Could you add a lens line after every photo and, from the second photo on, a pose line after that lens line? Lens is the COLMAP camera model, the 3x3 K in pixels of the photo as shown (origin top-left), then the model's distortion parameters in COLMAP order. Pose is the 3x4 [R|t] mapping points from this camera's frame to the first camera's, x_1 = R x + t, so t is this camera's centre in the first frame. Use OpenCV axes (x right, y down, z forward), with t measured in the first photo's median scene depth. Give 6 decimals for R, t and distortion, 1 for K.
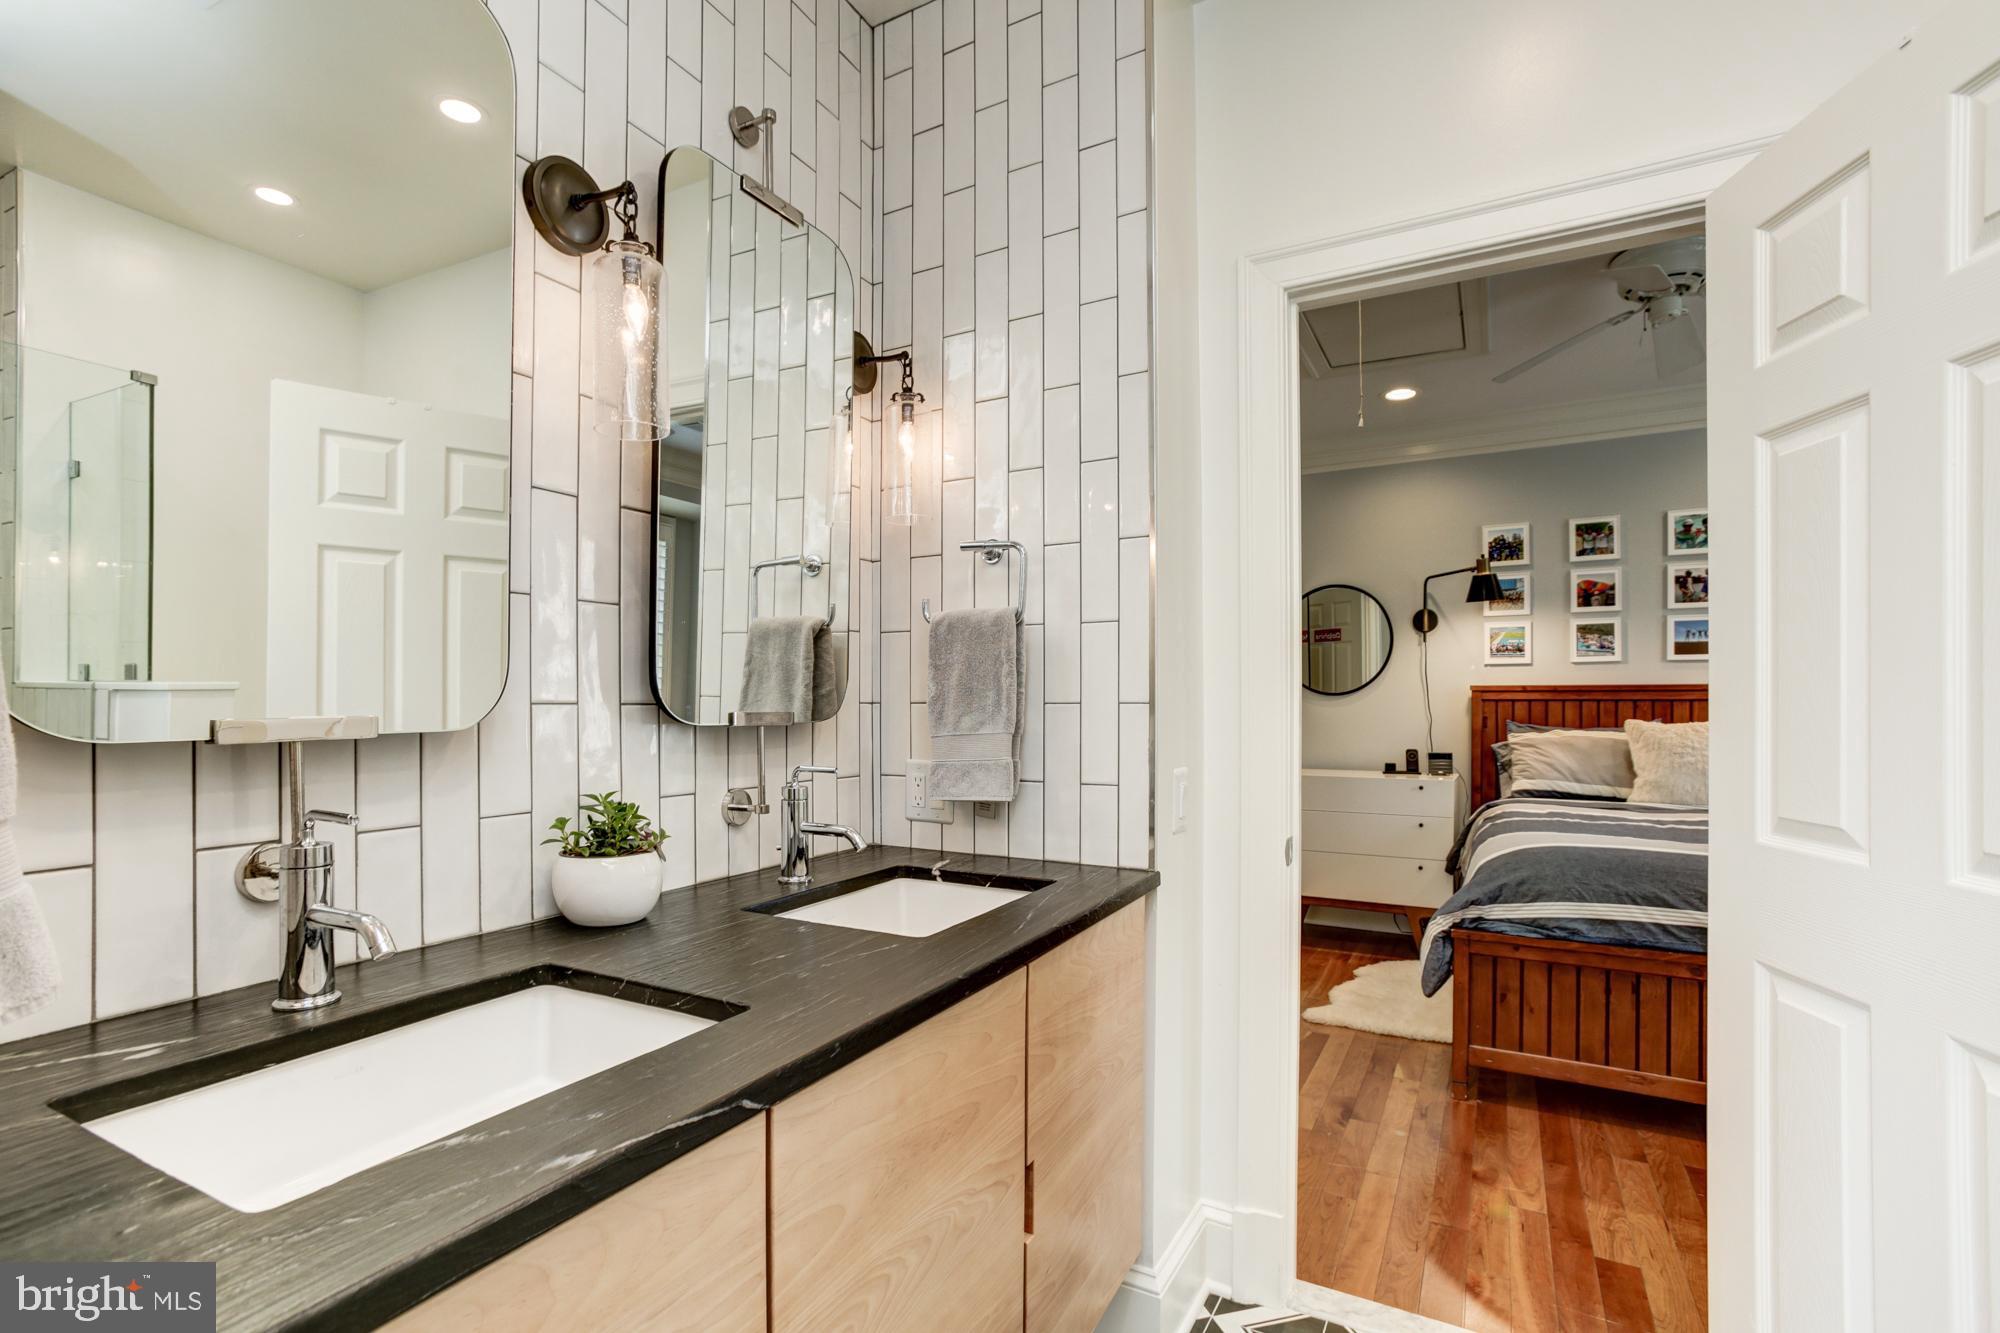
lens RADIAL K [[911.6, 0, 1001.9], [0, 911.6, 708.0], [0, 0, 1]] dist [-0.023454, 0.002917]
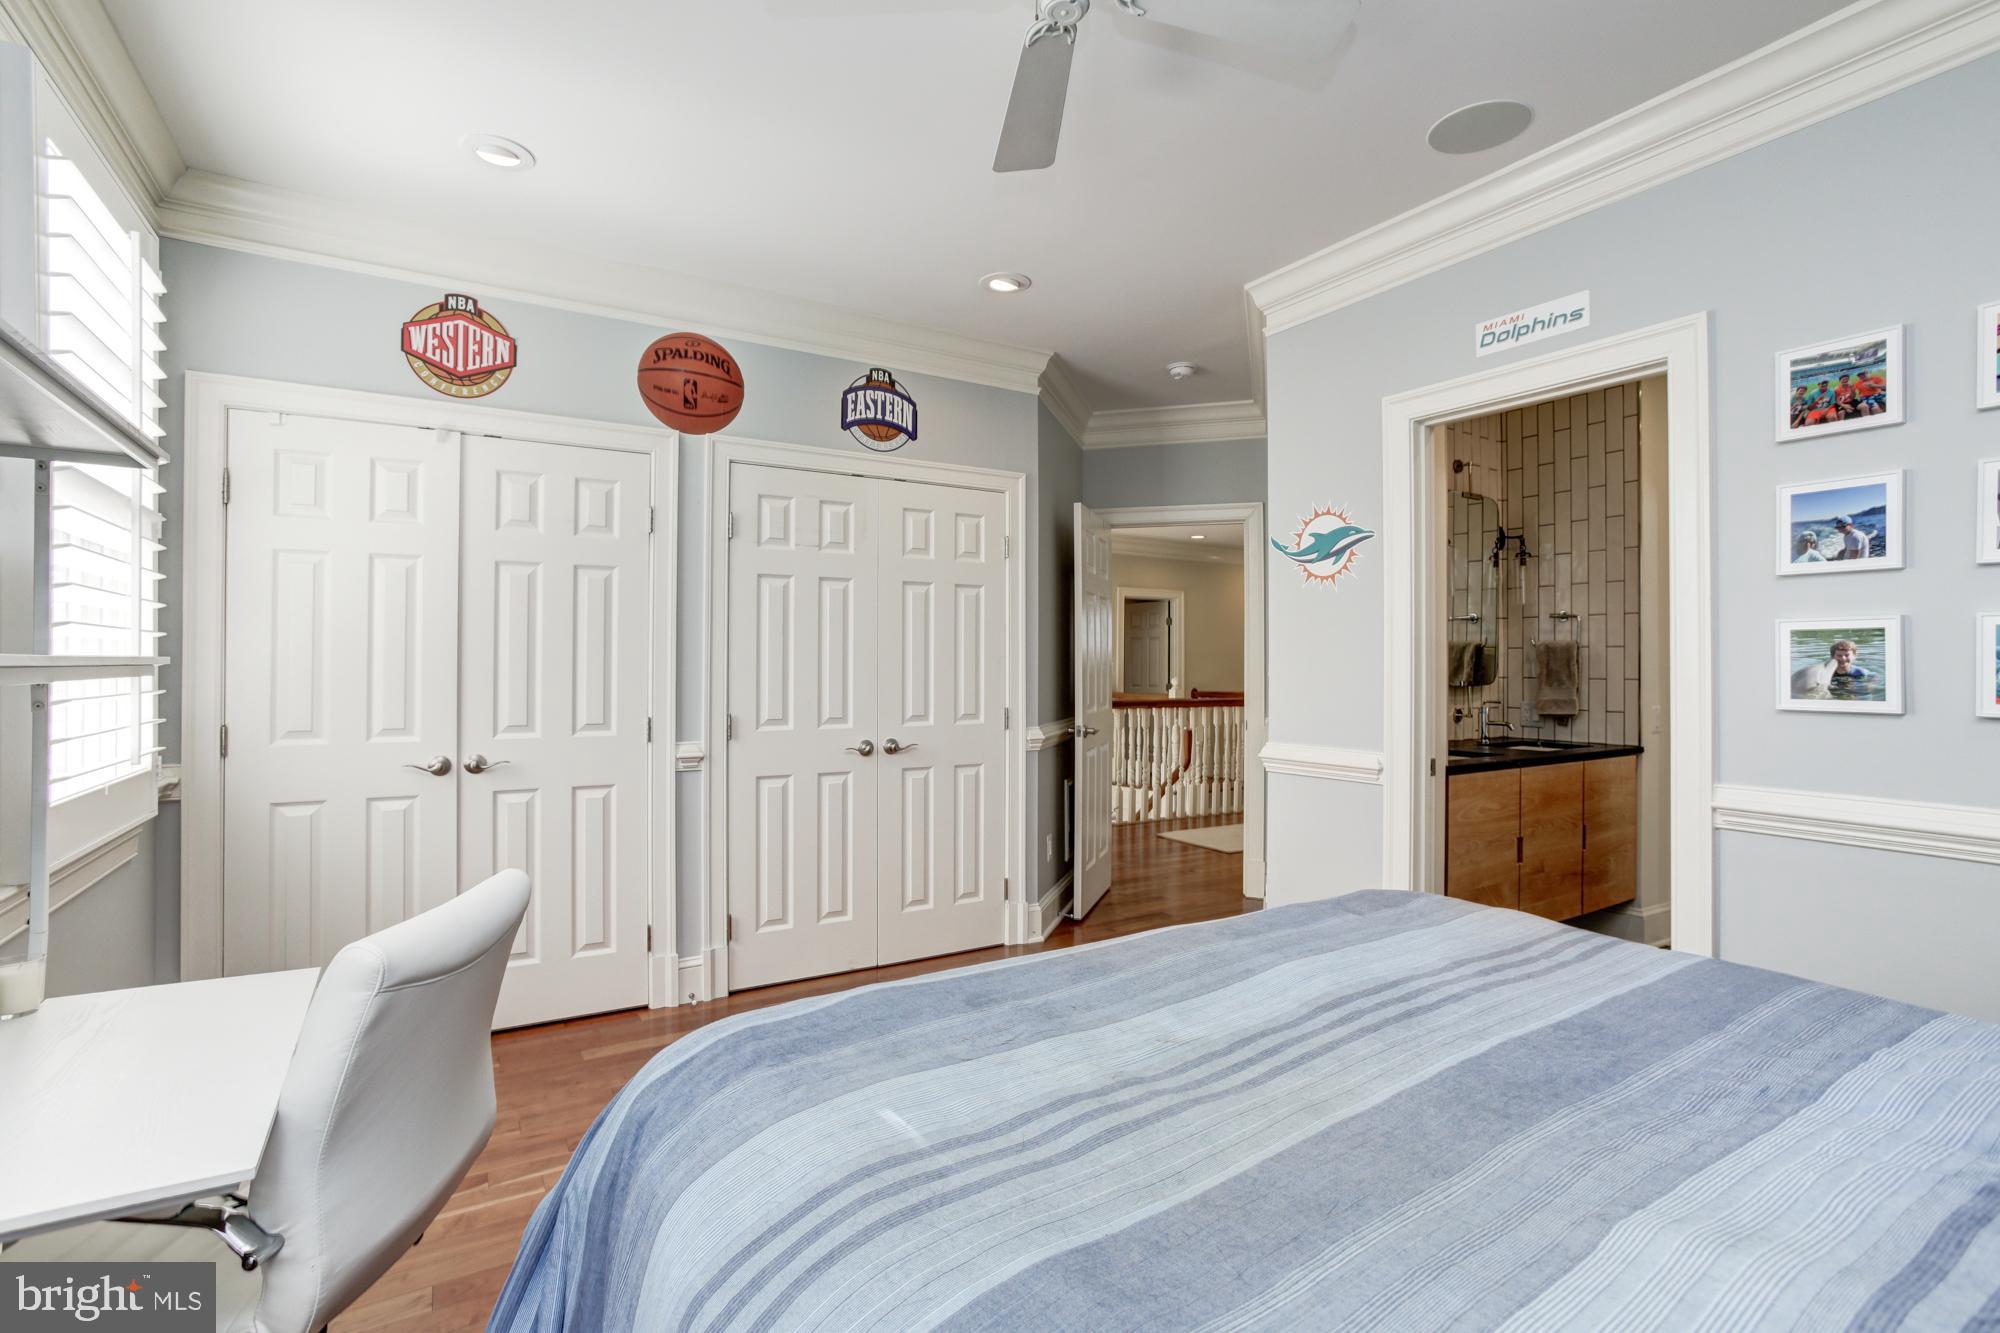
lens RADIAL K [[911.6, 0, 978.1], [0, 911.6, 666.0], [0, 0, 1]] dist [-0.023454, 0.002917]
pose [[0.860041, 0.002285, -0.510220, -0.172616], [-0.005844, 0.999968, -0.005372, -0.023672], [0.510191, 0.007602, 0.860027, -2.618575]]
